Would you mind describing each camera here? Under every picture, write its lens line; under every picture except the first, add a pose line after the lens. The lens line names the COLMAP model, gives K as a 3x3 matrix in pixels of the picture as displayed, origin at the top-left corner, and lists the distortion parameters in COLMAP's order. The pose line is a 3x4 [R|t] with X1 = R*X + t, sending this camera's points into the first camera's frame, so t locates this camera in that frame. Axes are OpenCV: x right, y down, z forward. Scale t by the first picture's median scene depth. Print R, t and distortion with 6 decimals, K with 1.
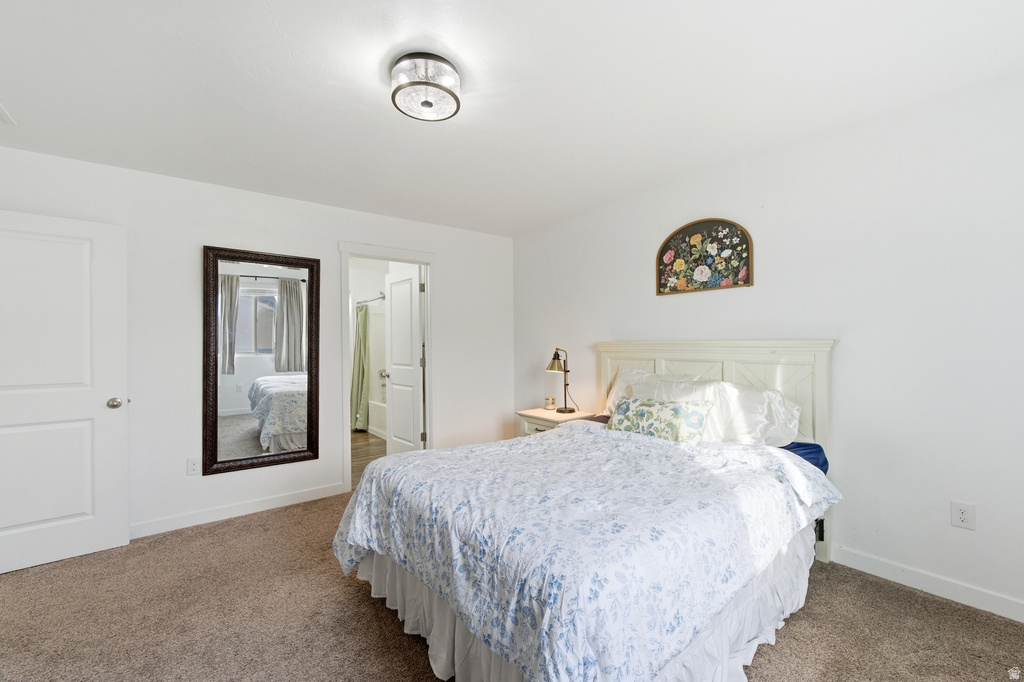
lens RADIAL K [[419.7, 0, 512.0], [0, 419.7, 341.0], [0, 0, 1]] dist [-0.001220, 0.000098]
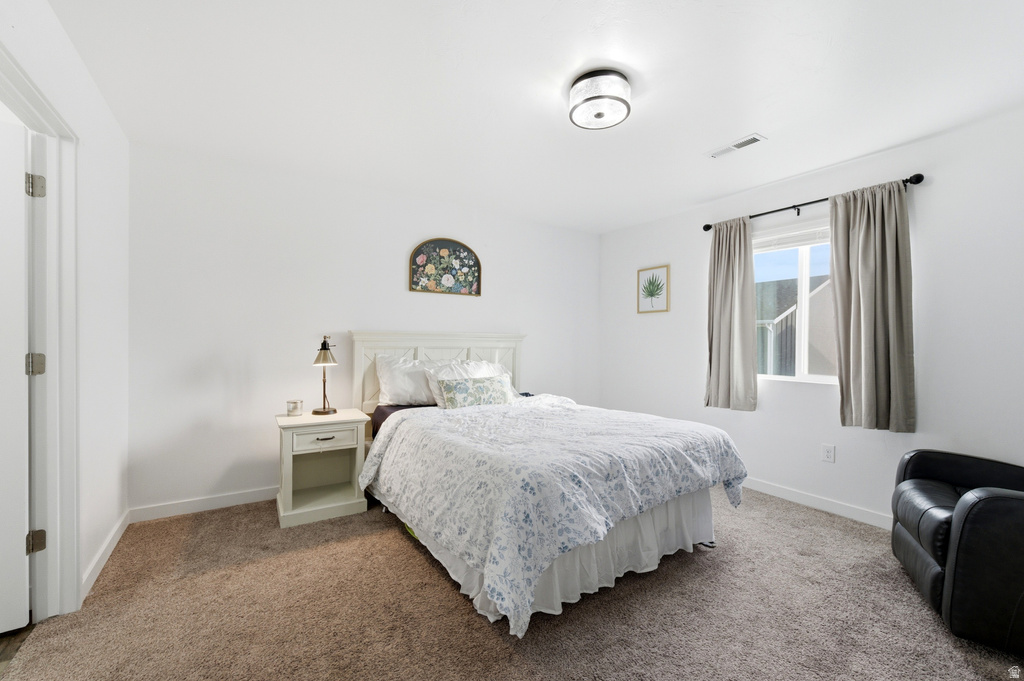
lens RADIAL K [[419.7, 0, 512.0], [0, 419.7, 340.5], [0, 0, 1]] dist [-0.001220, 0.000098]
pose [[0.100141, 0.008972, 0.994933, -0.807319], [-0.018600, 0.999801, -0.007144, 0.029302], [-0.994799, -0.017791, 0.100288, 0.669279]]
